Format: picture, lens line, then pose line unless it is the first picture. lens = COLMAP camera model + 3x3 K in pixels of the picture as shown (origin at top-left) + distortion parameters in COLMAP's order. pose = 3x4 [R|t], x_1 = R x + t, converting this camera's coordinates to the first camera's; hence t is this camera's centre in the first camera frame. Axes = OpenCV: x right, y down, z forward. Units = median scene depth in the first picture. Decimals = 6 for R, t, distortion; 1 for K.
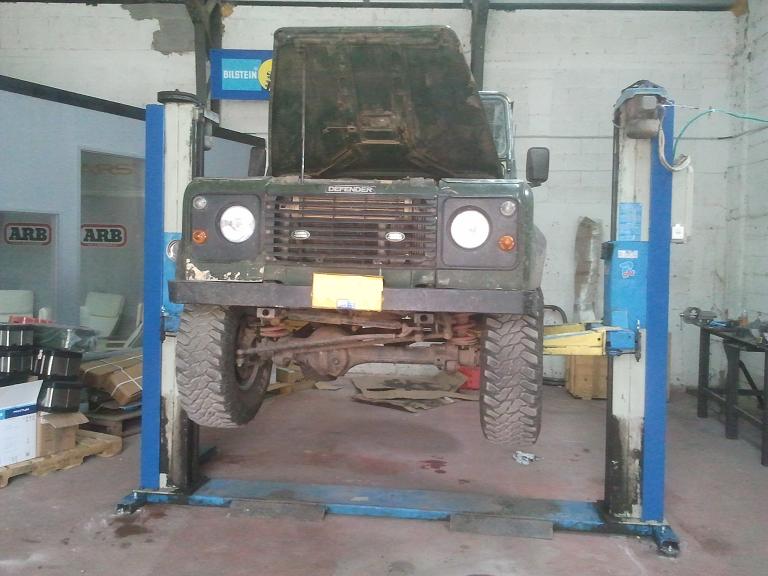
lens RADIAL K [[772.8, 0, 383.0], [0, 772.8, 287.8], [0, 0, 1]] dist [0.017999, 0.000000]
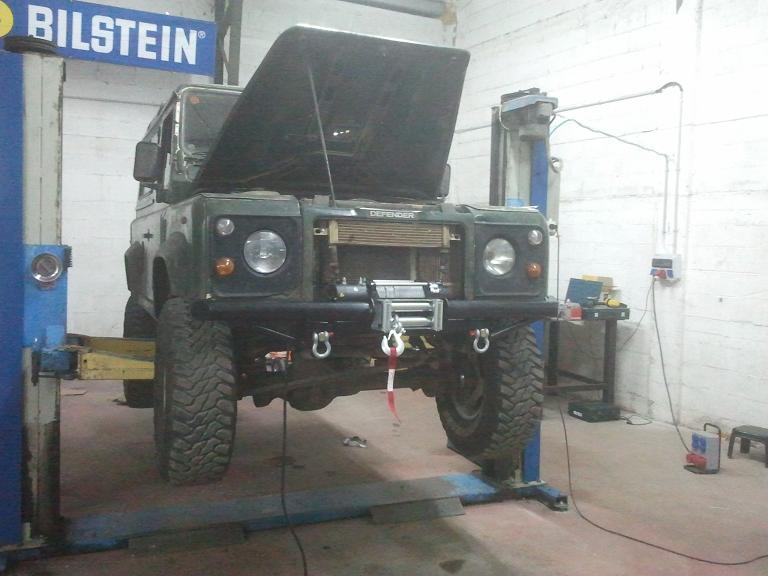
lens RADIAL K [[772.8, 0, 382.3], [0, 772.8, 285.7], [0, 0, 1]] dist [0.017999, 0.000000]
pose [[0.860910, -0.031834, 0.507760, -0.399856], [0.015193, 0.999204, 0.036886, -0.029724], [-0.508530, -0.024041, 0.860709, 0.145800]]
